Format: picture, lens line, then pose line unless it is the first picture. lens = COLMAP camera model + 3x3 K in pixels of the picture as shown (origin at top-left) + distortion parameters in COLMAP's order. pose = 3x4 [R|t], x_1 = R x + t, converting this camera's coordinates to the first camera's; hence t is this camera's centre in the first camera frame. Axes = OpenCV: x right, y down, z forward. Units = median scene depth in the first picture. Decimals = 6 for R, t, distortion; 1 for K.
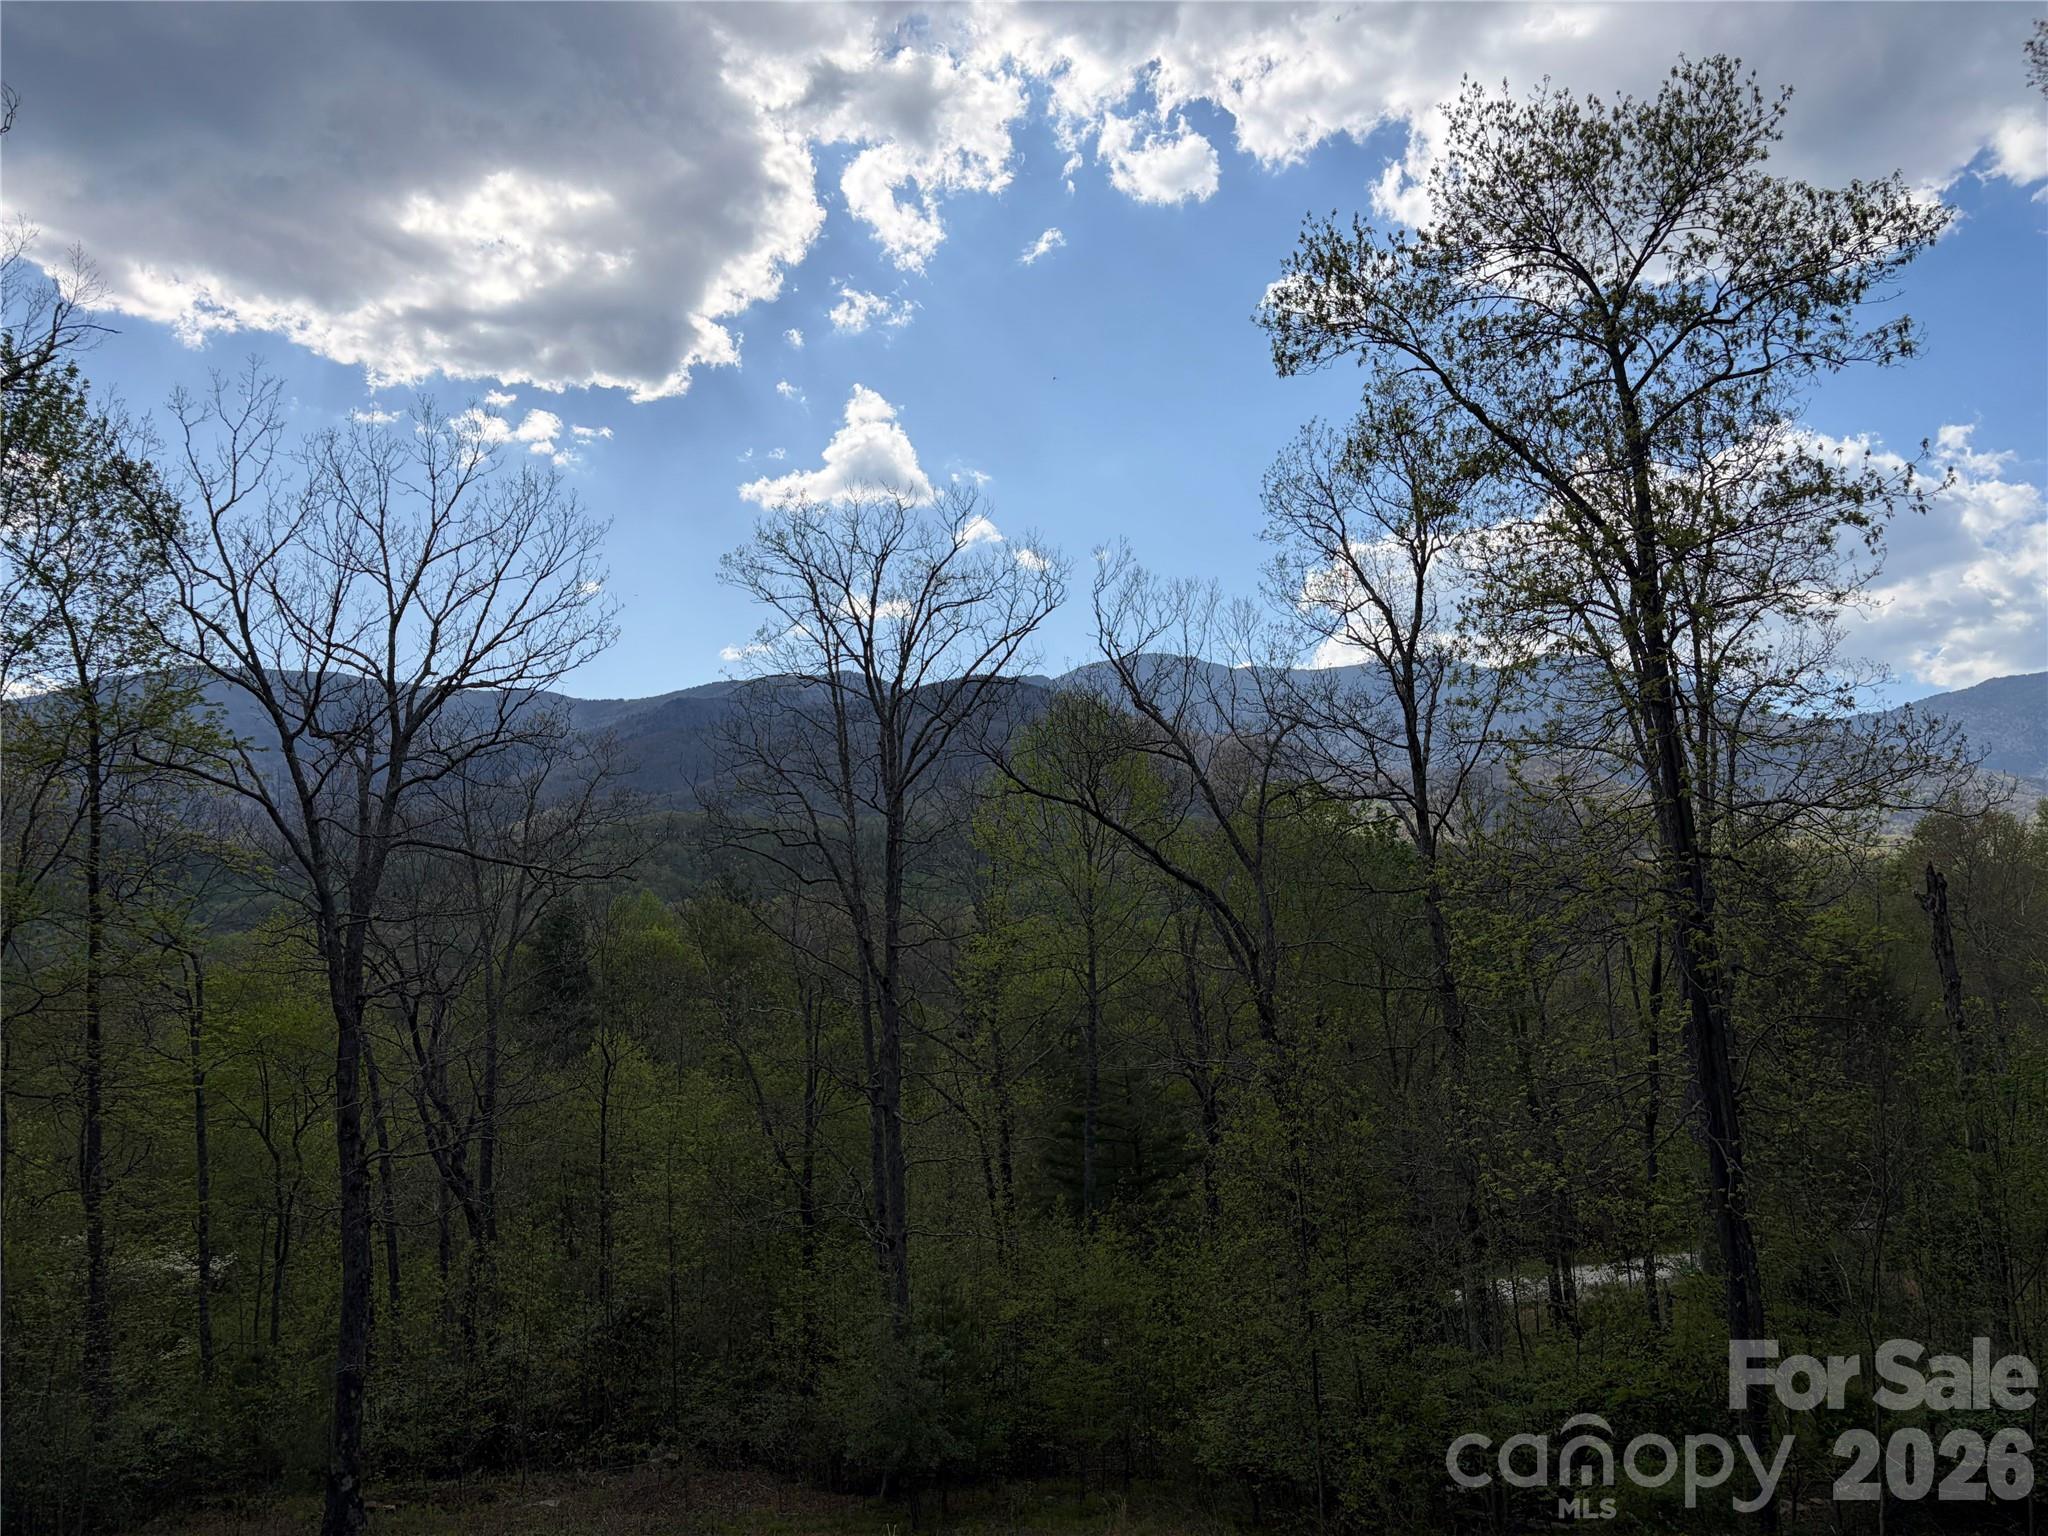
lens RADIAL K [[1540.4, 0, 1023.5], [0, 1540.4, 777.4], [0, 0, 1]] dist [0.044051, -0.047160]
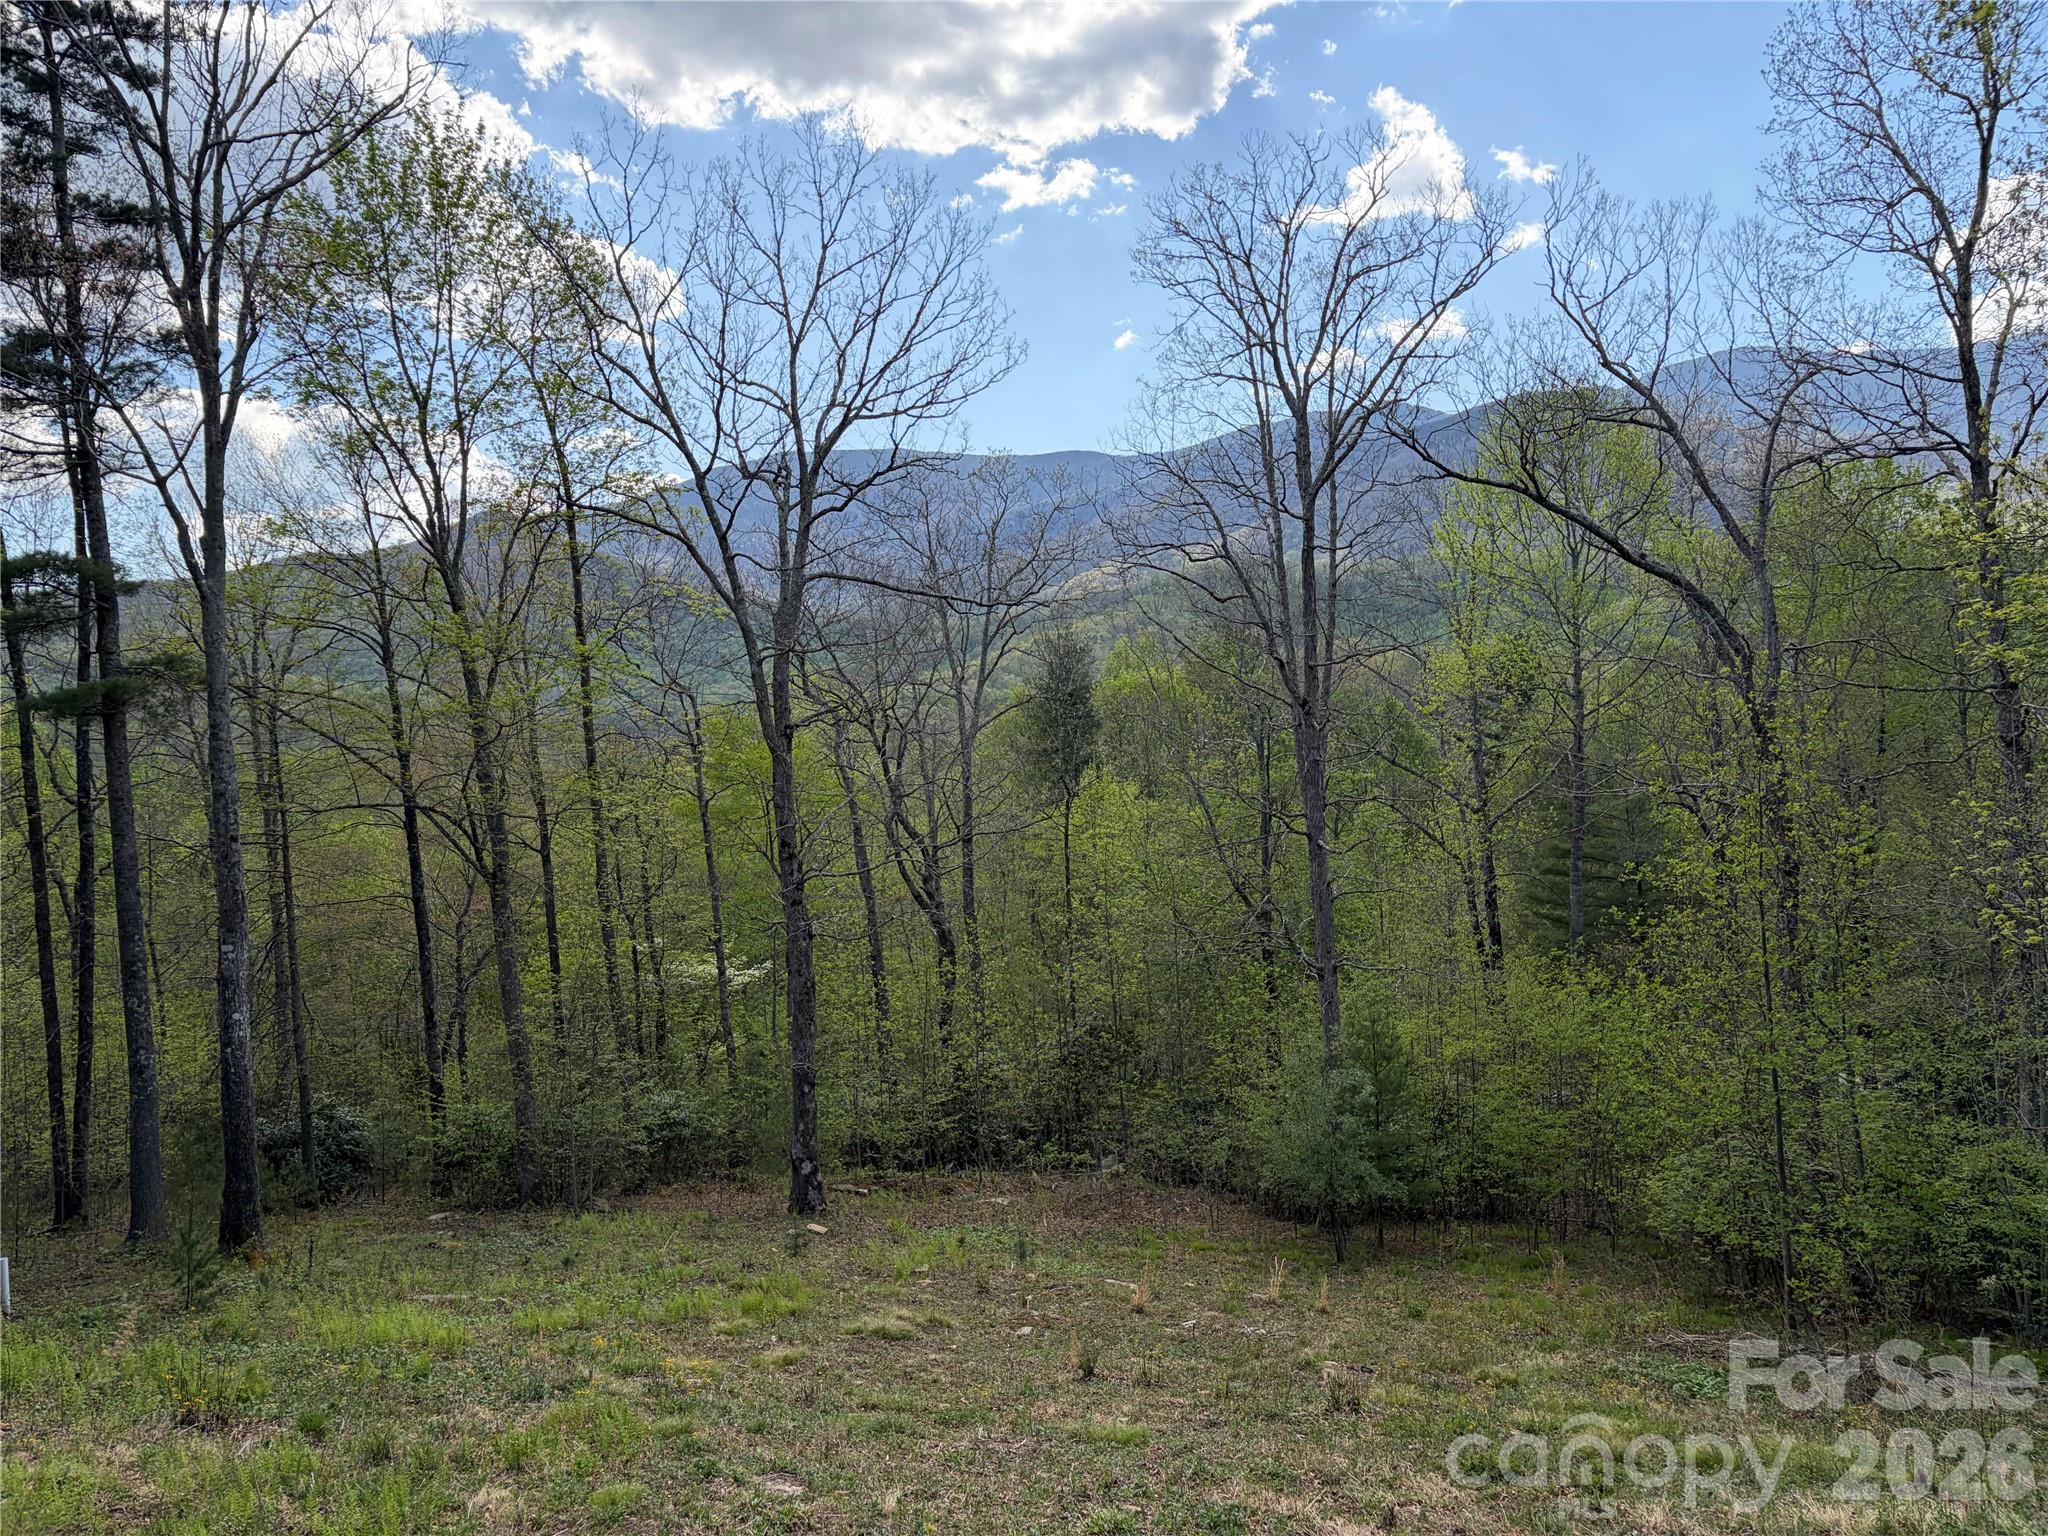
lens RADIAL K [[1540.4, 0, 1023.5], [0, 1540.4, 777.4], [0, 0, 1]] dist [0.044051, -0.047160]
pose [[0.939329, -0.008162, -0.342919, 0.069585], [0.063674, 0.986491, 0.150936, 0.027567], [0.337055, -0.163614, 0.927159, 0.082864]]
